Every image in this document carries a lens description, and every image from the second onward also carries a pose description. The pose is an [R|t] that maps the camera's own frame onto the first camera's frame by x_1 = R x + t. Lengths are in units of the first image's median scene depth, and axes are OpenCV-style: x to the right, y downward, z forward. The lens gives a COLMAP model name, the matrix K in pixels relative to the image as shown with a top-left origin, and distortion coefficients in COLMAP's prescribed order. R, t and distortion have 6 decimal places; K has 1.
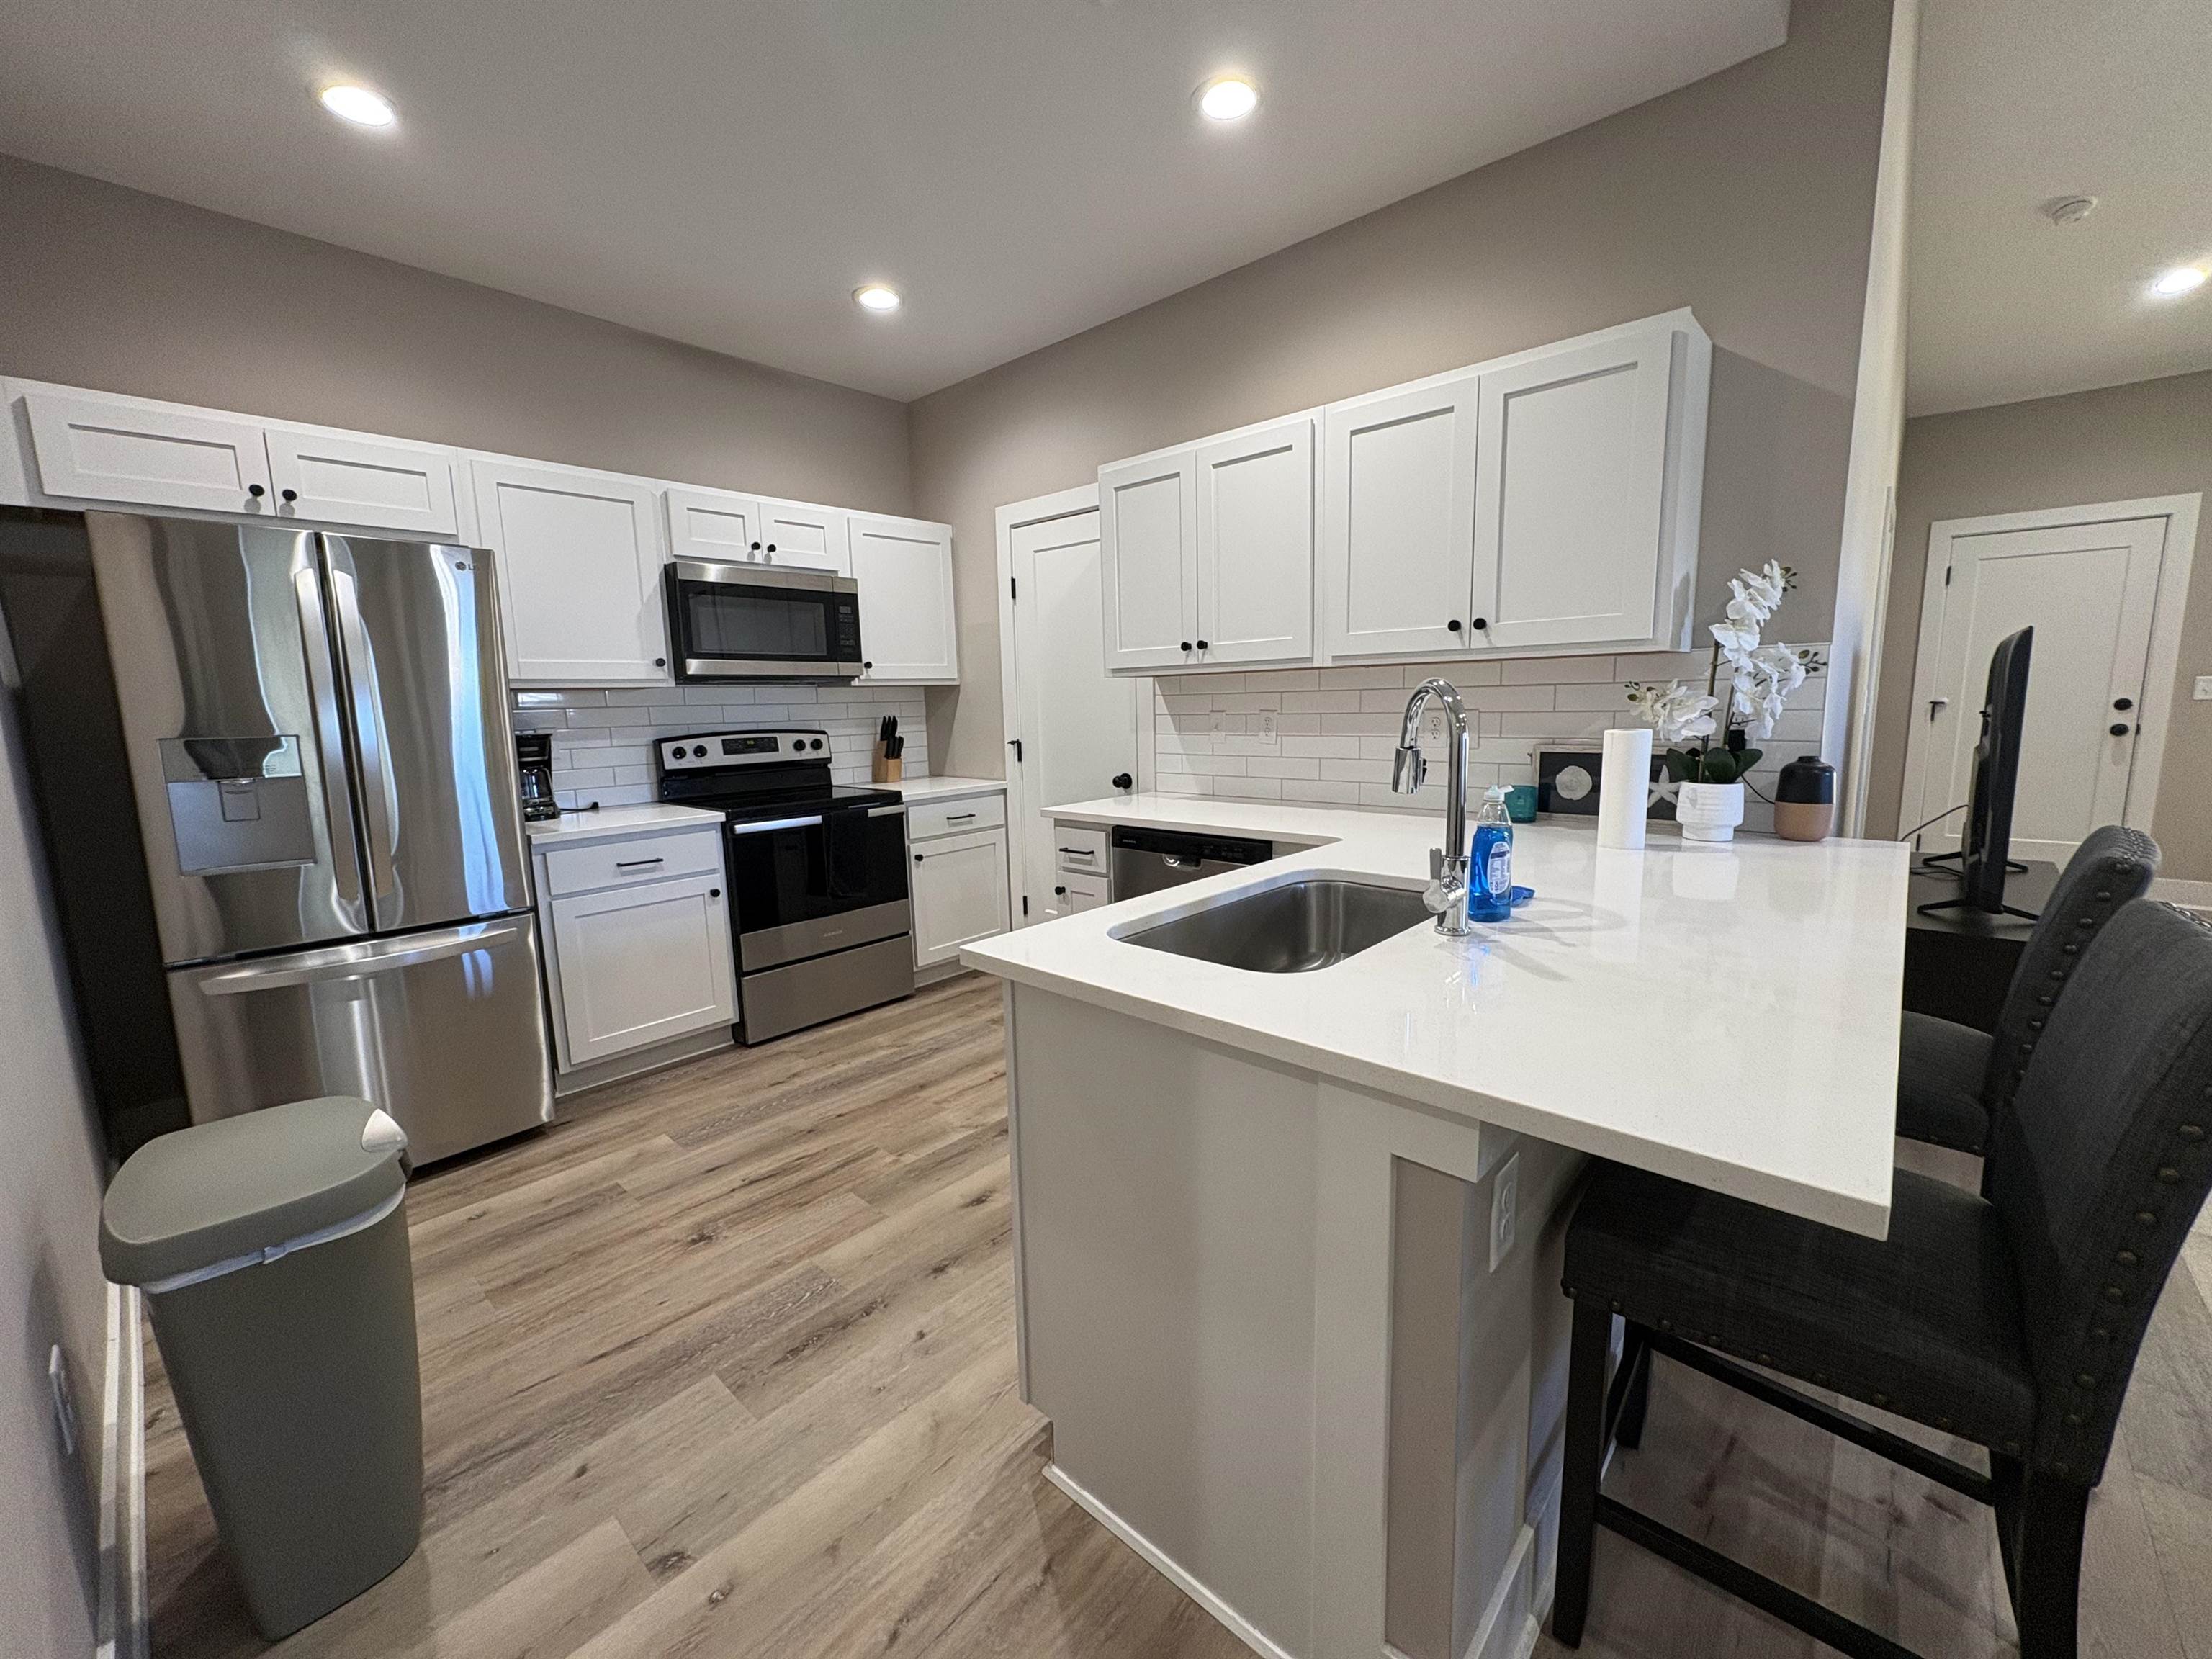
lens RADIAL K [[879.5, 0, 1108.6], [0, 879.5, 834.7], [0, 0, 1]] dist [-0.000342, 0.000172]
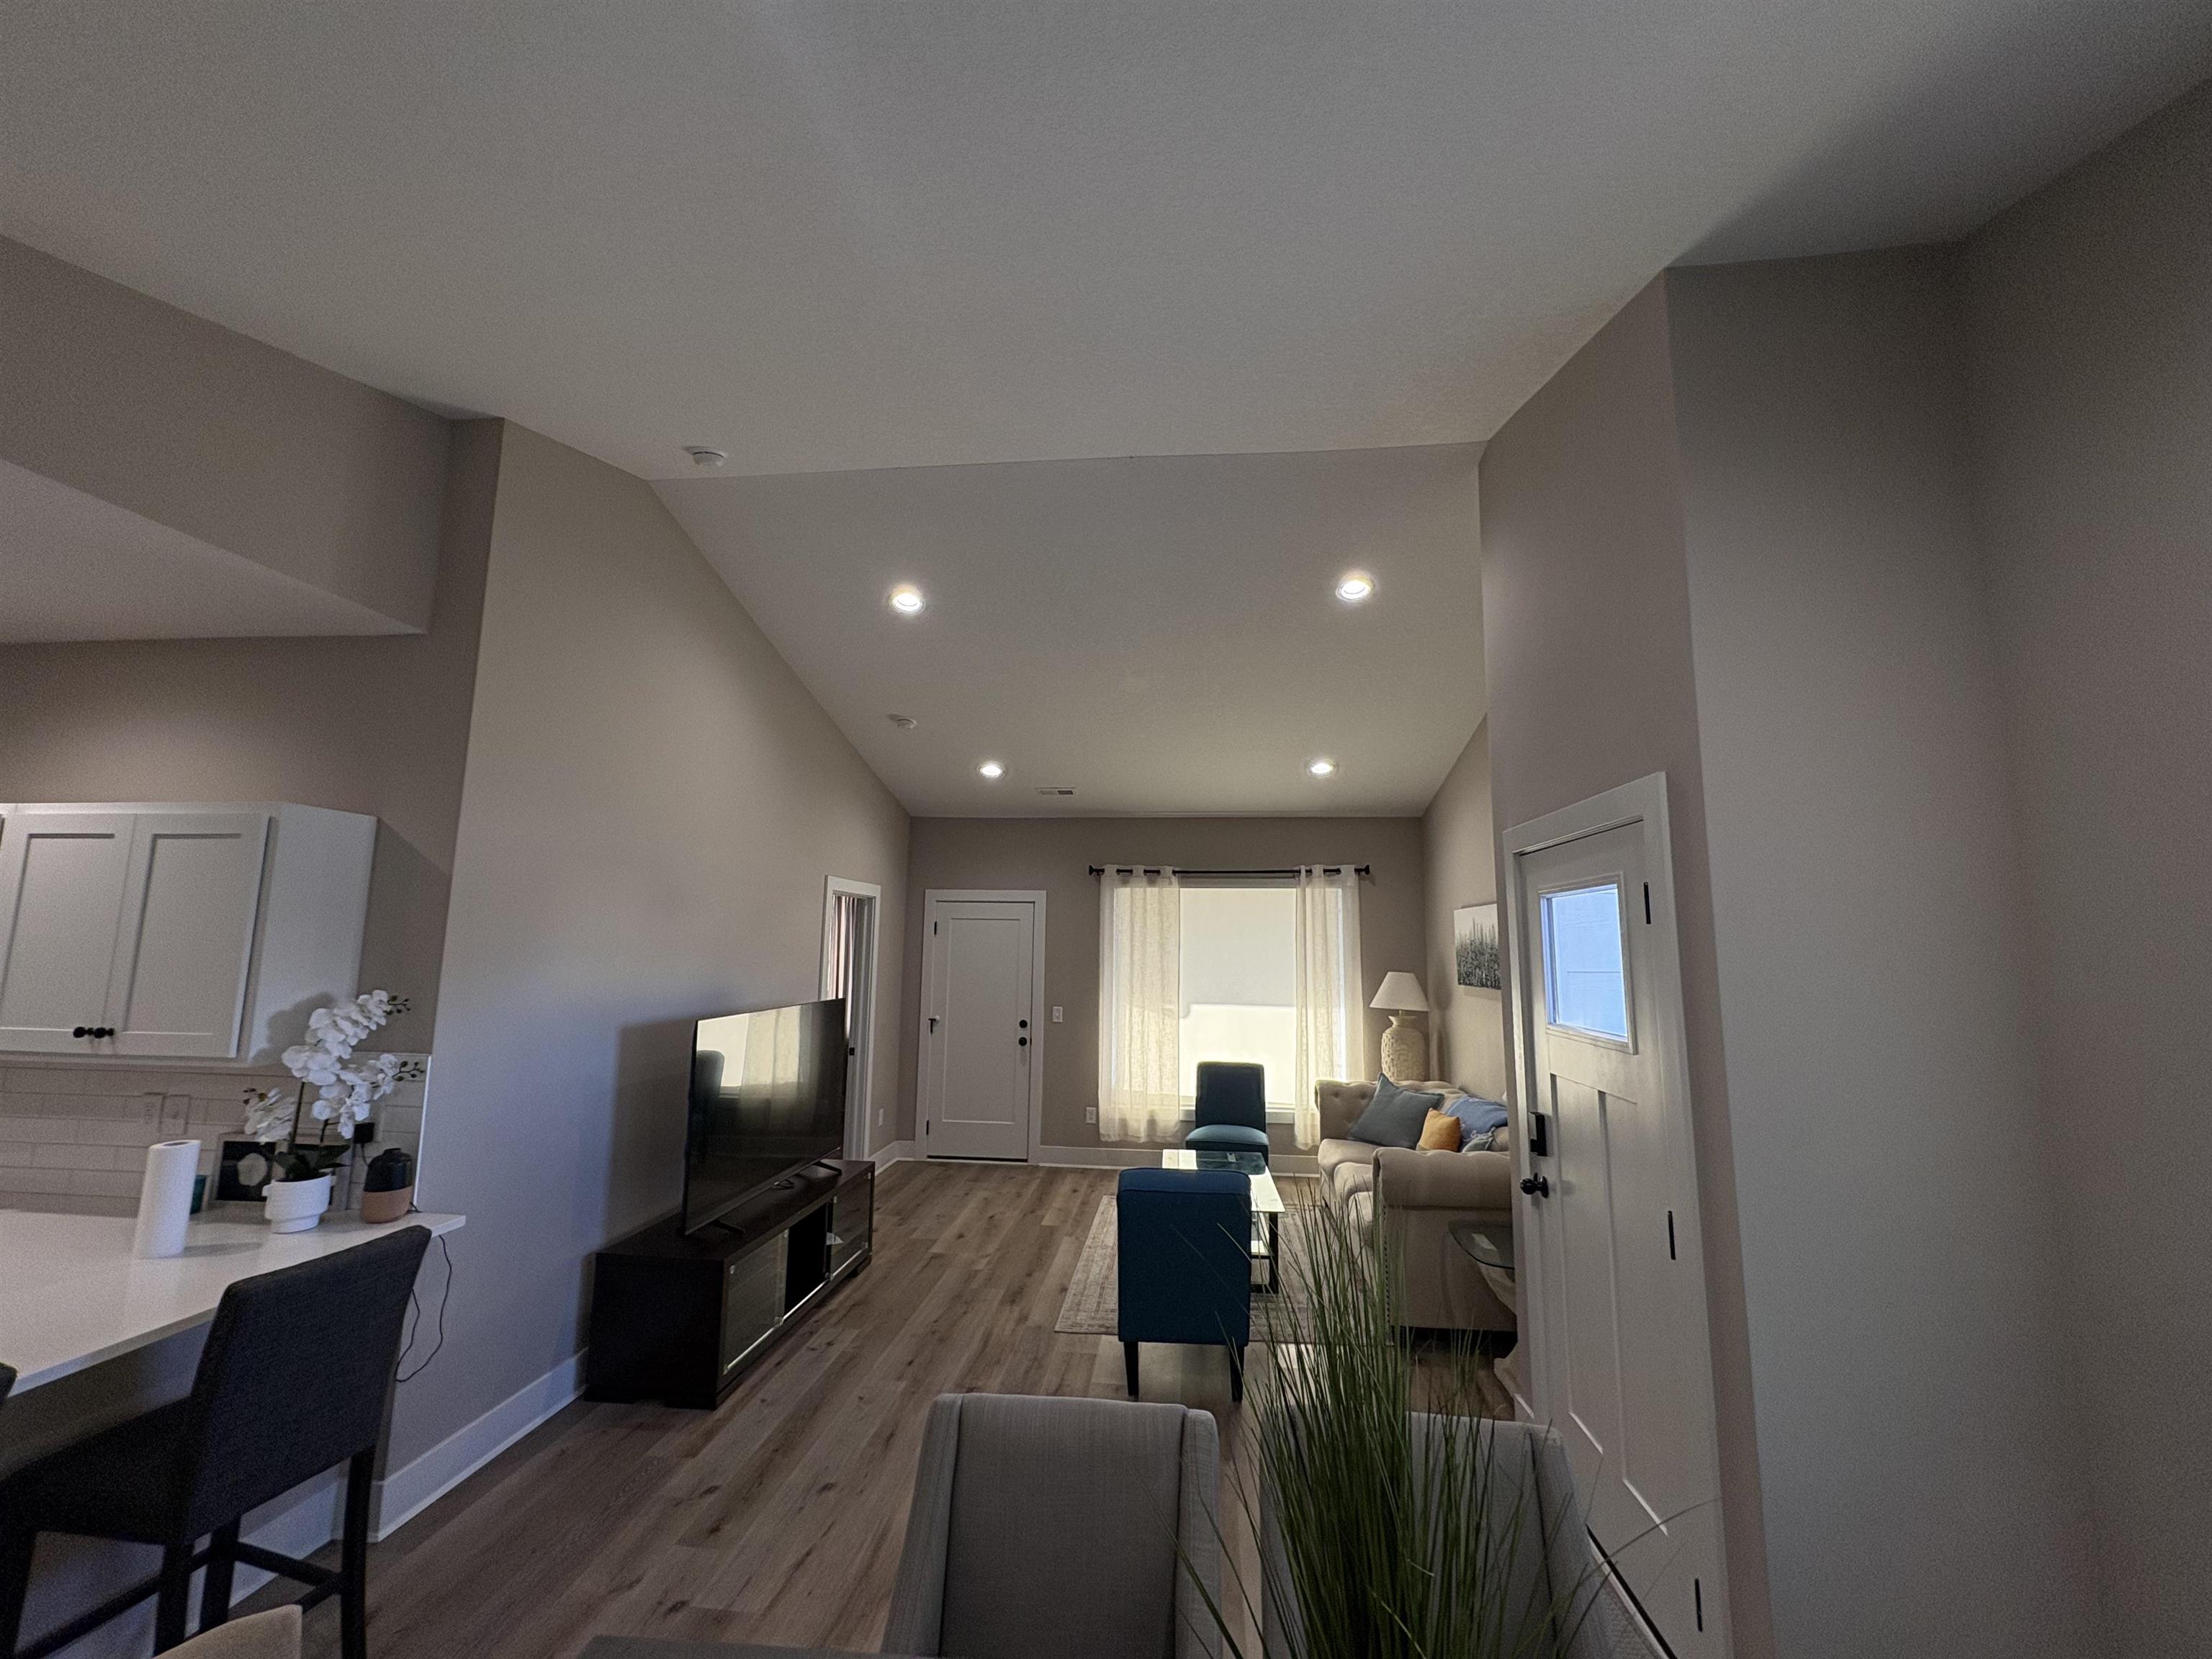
lens RADIAL K [[879.5, 0, 1105.1], [0, 879.5, 833.8], [0, 0, 1]] dist [-0.000342, 0.000172]
pose [[0.805005, 0.111232, 0.582747, 0.527035], [0.056998, 0.963222, -0.262592, -0.085704], [-0.590523, 0.244603, 0.769059, -0.421042]]
